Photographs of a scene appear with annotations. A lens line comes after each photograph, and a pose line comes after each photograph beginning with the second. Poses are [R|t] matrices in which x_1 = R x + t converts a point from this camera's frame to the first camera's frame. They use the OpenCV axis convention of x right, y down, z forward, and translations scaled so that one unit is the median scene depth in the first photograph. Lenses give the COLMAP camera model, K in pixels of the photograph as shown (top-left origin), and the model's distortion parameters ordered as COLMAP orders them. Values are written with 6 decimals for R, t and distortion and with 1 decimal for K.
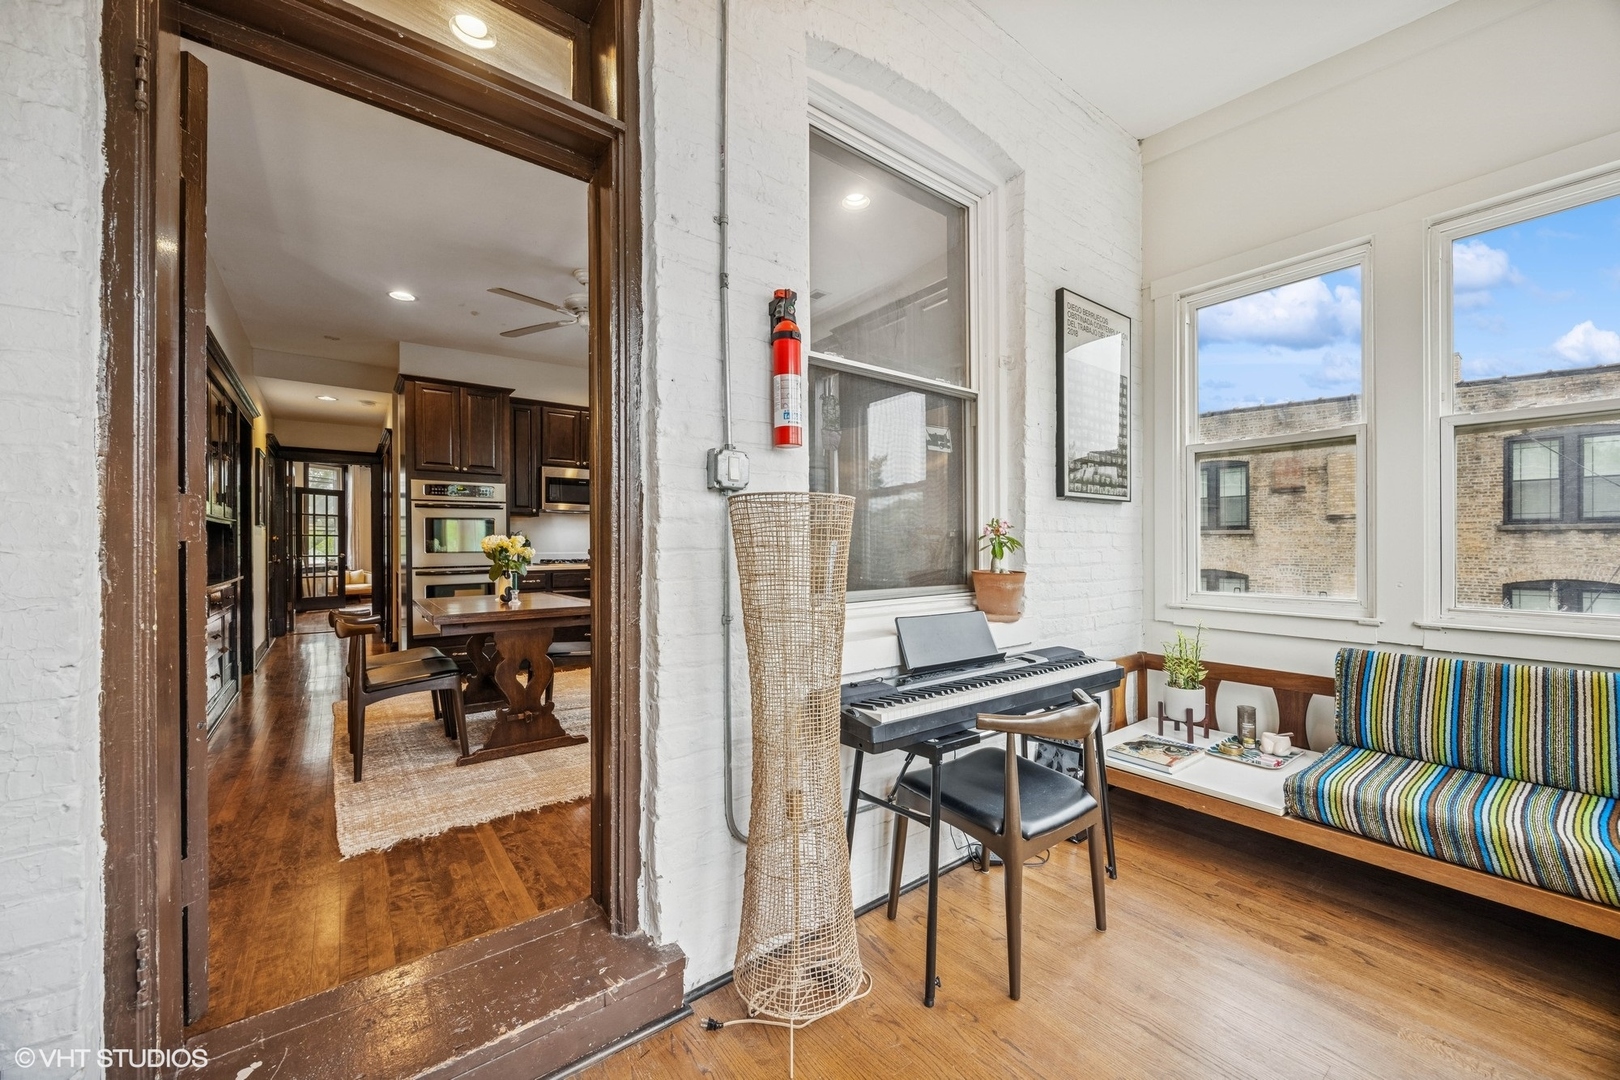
lens RADIAL K [[632.1, 0, 813.6], [0, 632.1, 541.9], [0, 0, 1]] dist [0.002721, -0.000848]
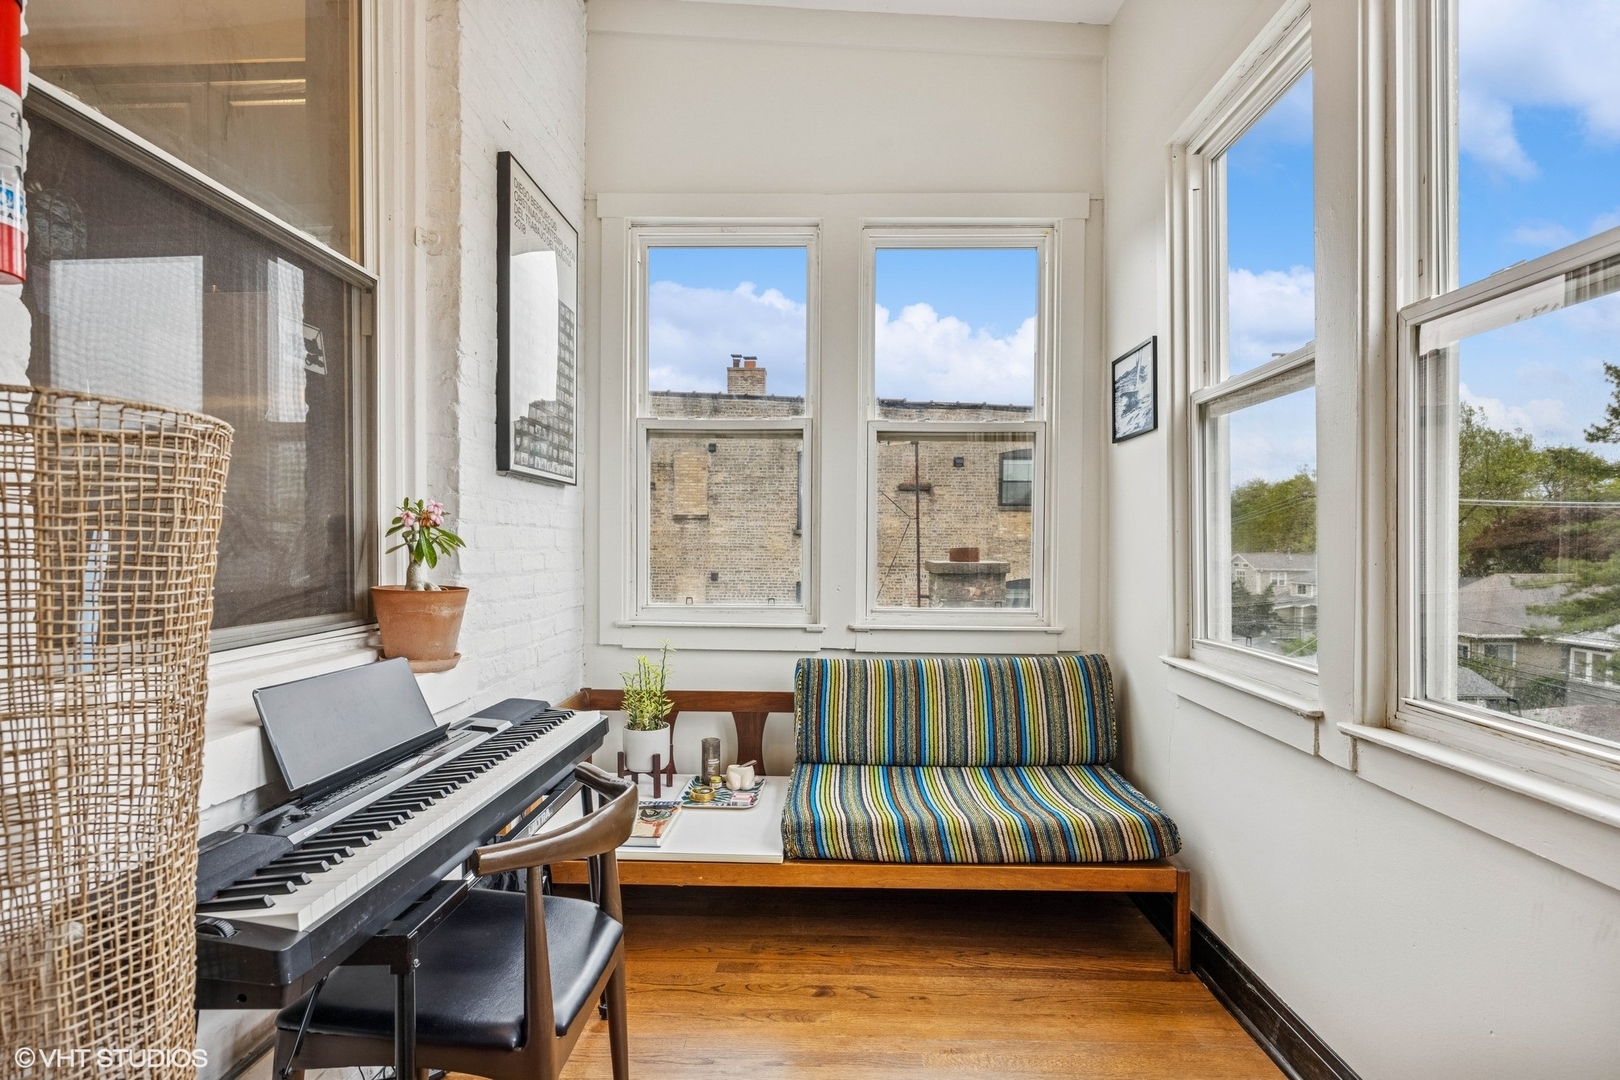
lens RADIAL K [[816.0, 0, 806.6], [0, 816.0, 559.0], [0, 0, 1]] dist [-0.002311, -0.000916]
pose [[0.621848, -0.004315, 0.783126, -0.088302], [-0.014422, 0.999752, 0.016961, 0.001839], [-0.783005, -0.021842, 0.621632, 0.251468]]
